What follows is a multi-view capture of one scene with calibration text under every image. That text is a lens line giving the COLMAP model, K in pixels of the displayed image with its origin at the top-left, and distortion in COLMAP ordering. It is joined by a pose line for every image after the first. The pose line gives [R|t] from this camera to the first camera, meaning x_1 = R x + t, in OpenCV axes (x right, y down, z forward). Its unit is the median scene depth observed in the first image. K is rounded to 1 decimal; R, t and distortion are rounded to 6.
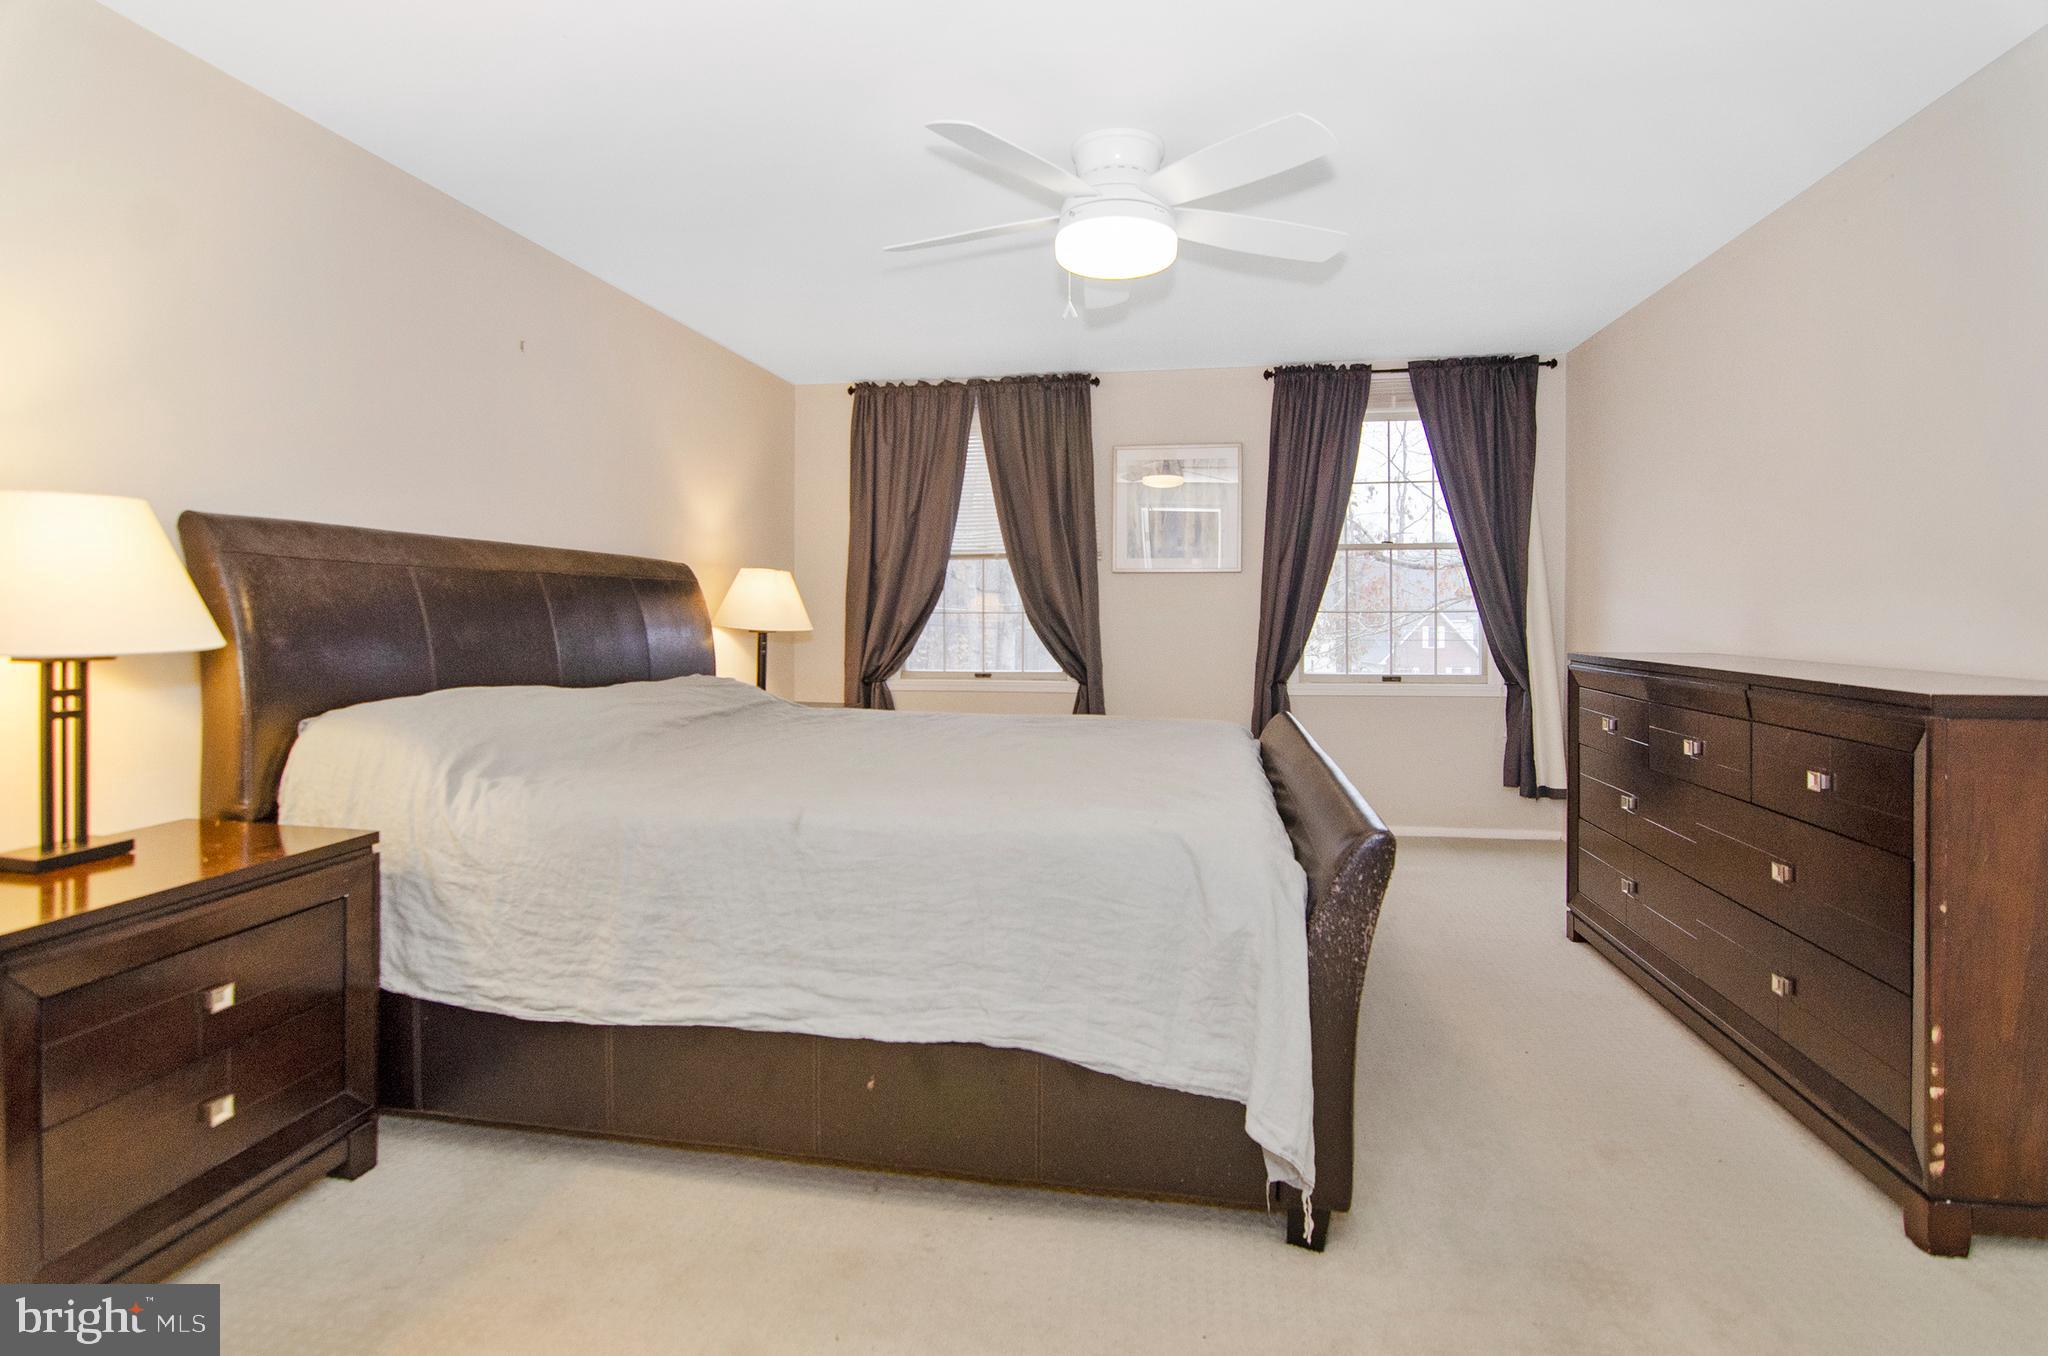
lens RADIAL K [[1055.9, 0, 1022.9], [0, 1055.9, 608.3], [0, 0, 1]] dist [-0.001373, -0.000833]
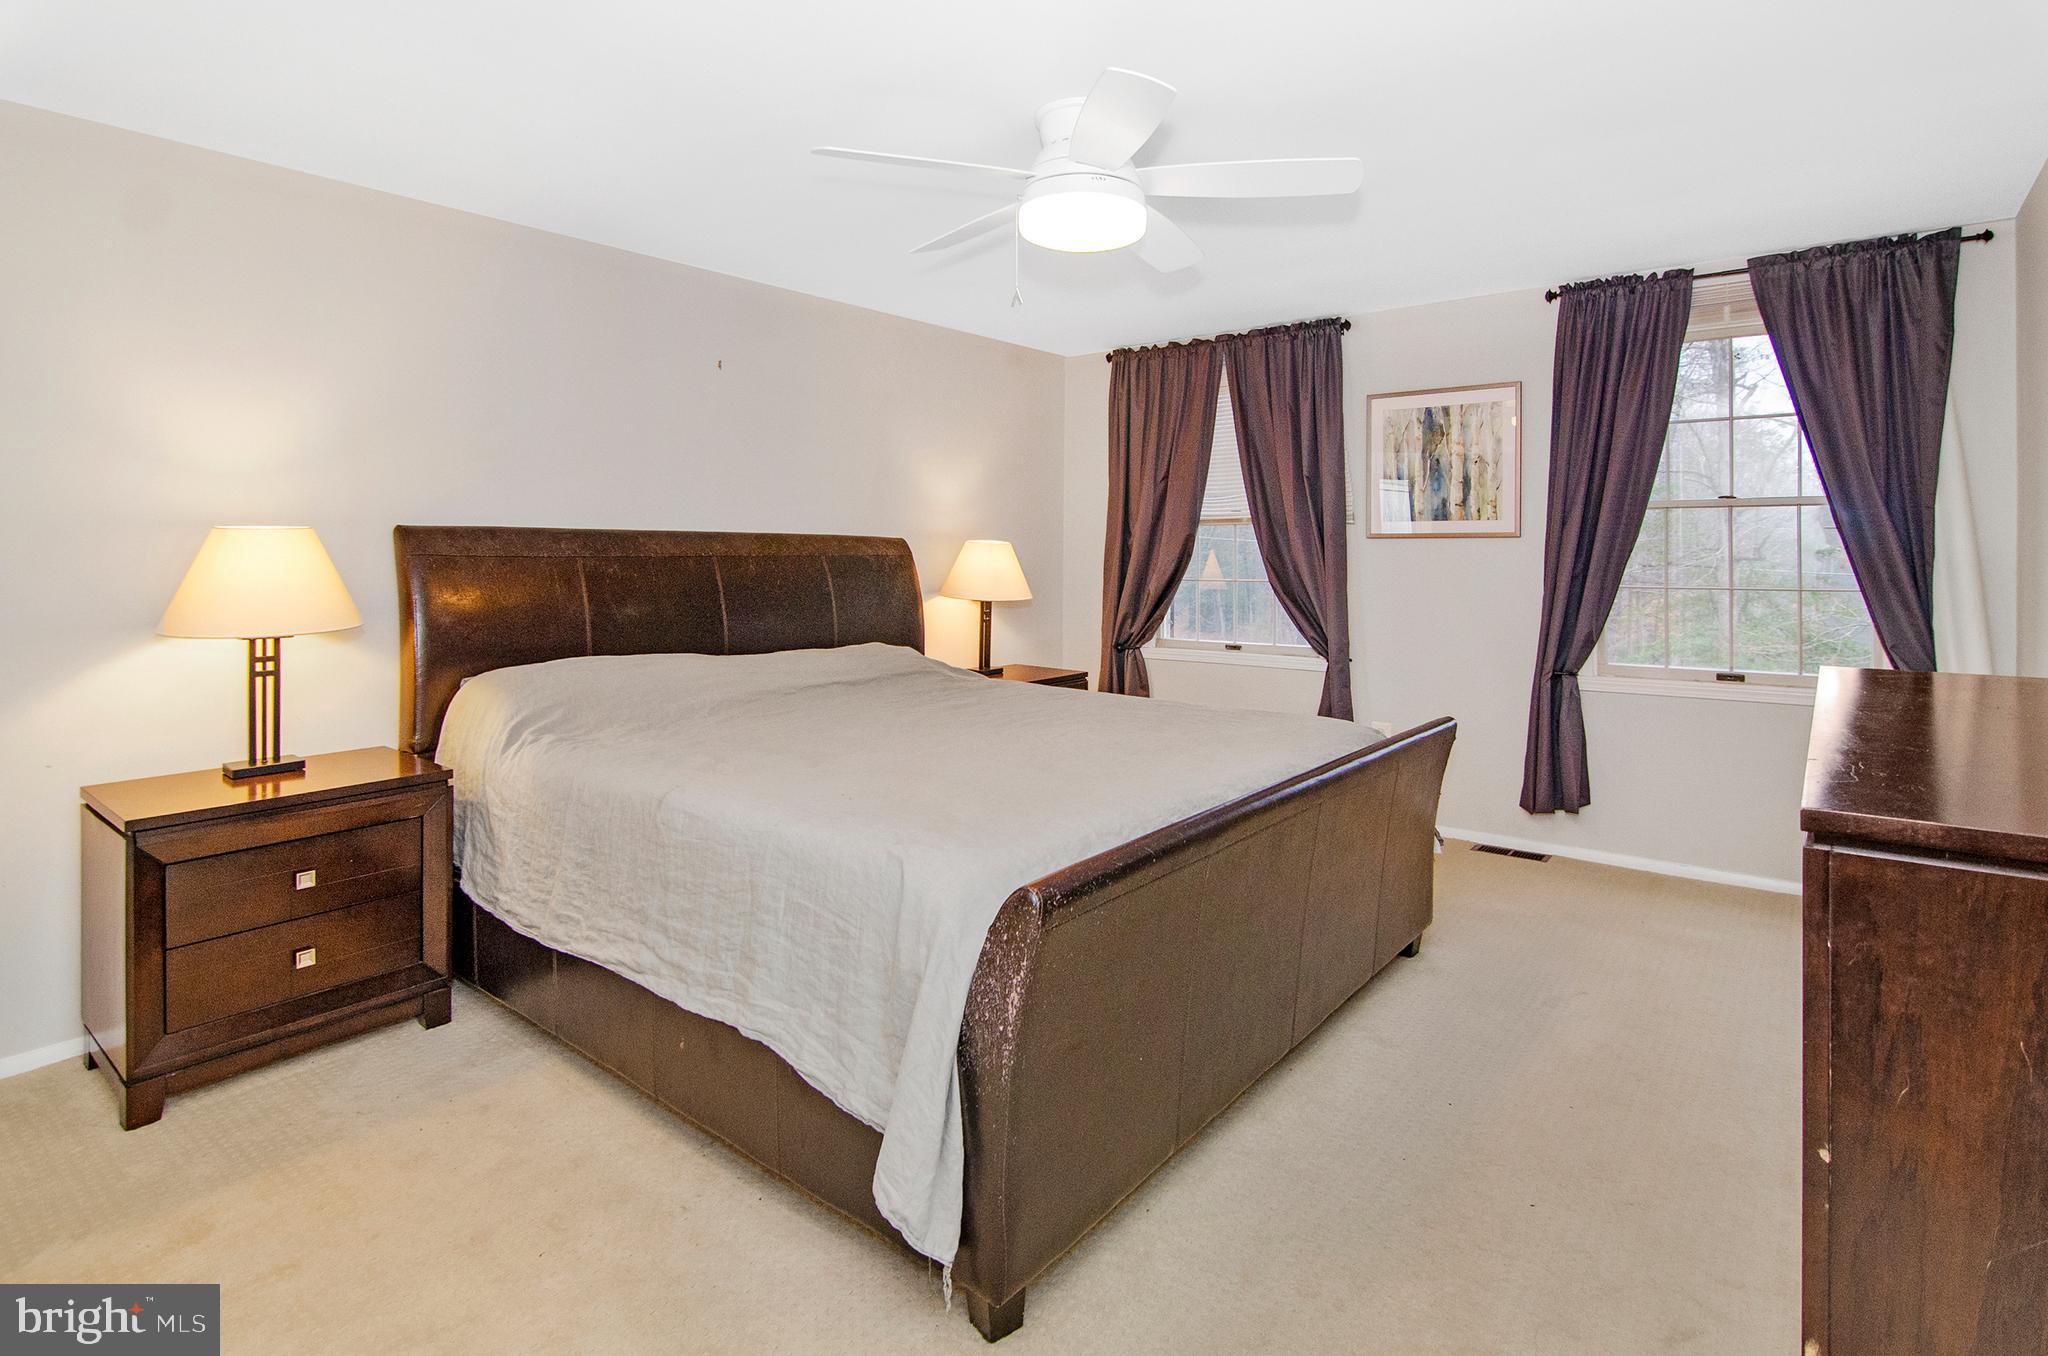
lens RADIAL K [[1070.9, 0, 1019.4], [0, 1070.9, 541.8], [0, 0, 1]] dist [-0.003486, -0.001029]
pose [[0.870105, -0.003828, -0.492852, 0.293738], [0.001886, 0.999988, -0.004437, -0.029469], [0.492863, 0.002931, 0.870102, 0.079388]]
